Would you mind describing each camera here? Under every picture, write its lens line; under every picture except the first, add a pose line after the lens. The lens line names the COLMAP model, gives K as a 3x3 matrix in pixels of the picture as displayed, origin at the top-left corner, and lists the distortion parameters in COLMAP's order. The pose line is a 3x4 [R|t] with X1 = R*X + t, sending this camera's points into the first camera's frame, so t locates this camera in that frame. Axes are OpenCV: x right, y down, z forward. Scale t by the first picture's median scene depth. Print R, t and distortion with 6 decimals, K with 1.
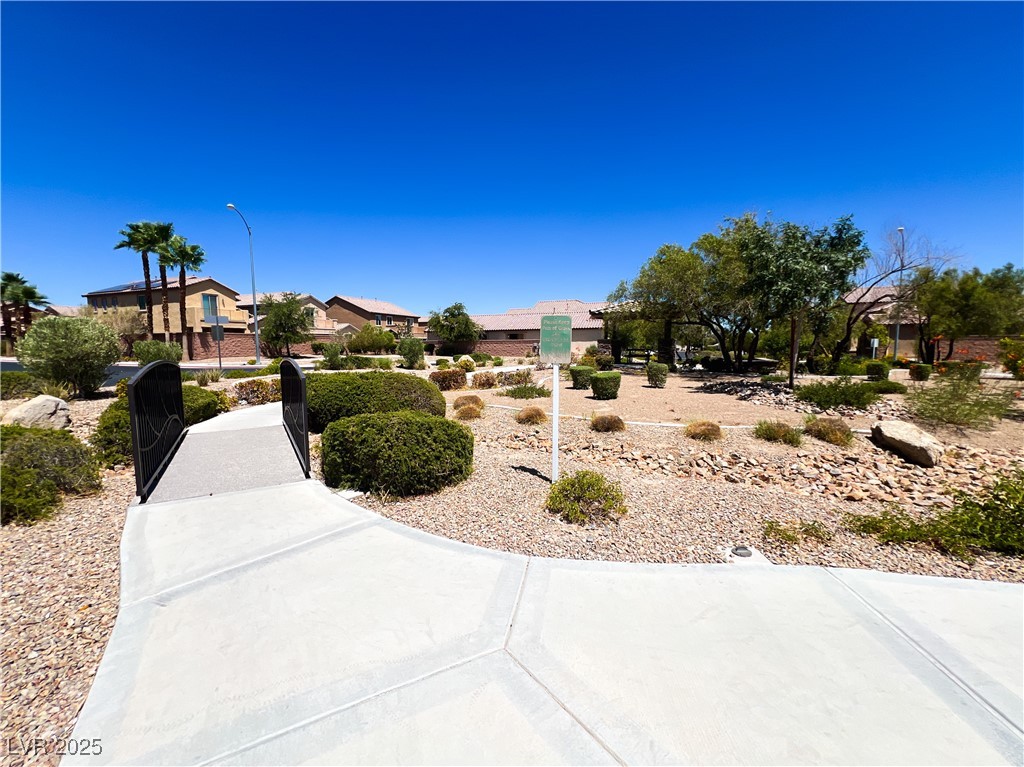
lens RADIAL K [[409.3, 0, 512.0], [0, 409.3, 383.5], [0, 0, 1]] dist [-0.000009, 0.000053]
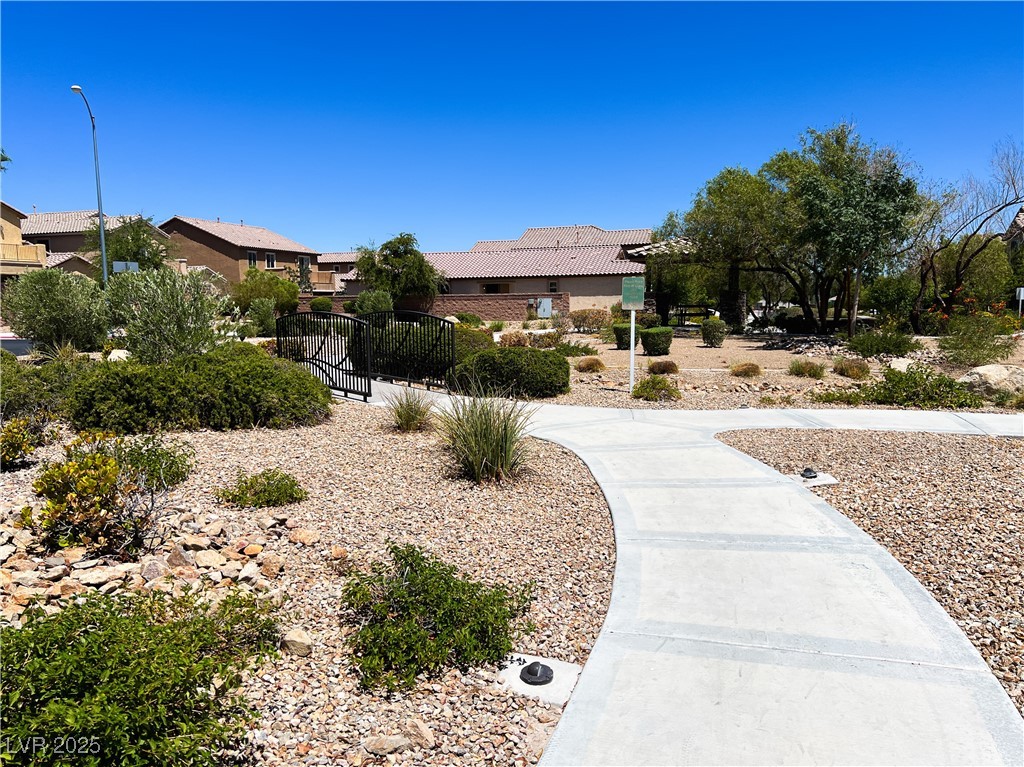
lens RADIAL K [[778.4, 0, 512.0], [0, 778.4, 383.5], [0, 0, 1]] dist [0.062445, -0.006087]
pose [[0.997682, -0.012403, 0.066913, -0.113465], [0.011837, 0.999891, 0.008838, 0.041247], [-0.067015, -0.008026, 0.997720, -0.387793]]
